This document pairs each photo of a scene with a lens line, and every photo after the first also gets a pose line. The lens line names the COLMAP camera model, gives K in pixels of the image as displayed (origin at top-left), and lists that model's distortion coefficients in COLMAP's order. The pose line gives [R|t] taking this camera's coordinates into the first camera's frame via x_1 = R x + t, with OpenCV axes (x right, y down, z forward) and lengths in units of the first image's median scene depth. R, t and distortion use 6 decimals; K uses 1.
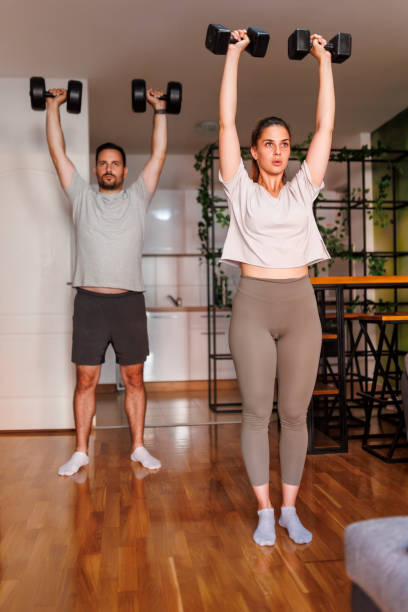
lens RADIAL K [[581.4, 0, 204.2], [0, 581.4, 321.3], [0, 0, 1]] dist [-0.067921, -0.004287]
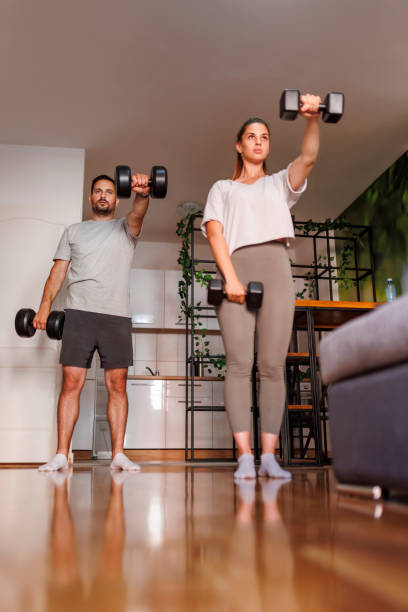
lens RADIAL K [[565.7, 0, 204.0], [0, 565.7, 306.0], [0, 0, 1]] dist [-0.034397, 0.004774]
pose [[0.999055, 0.014772, 0.040870, -0.005767], [-0.003962, 0.967503, -0.252828, 0.140767], [-0.043276, 0.252427, 0.966648, -0.015680]]
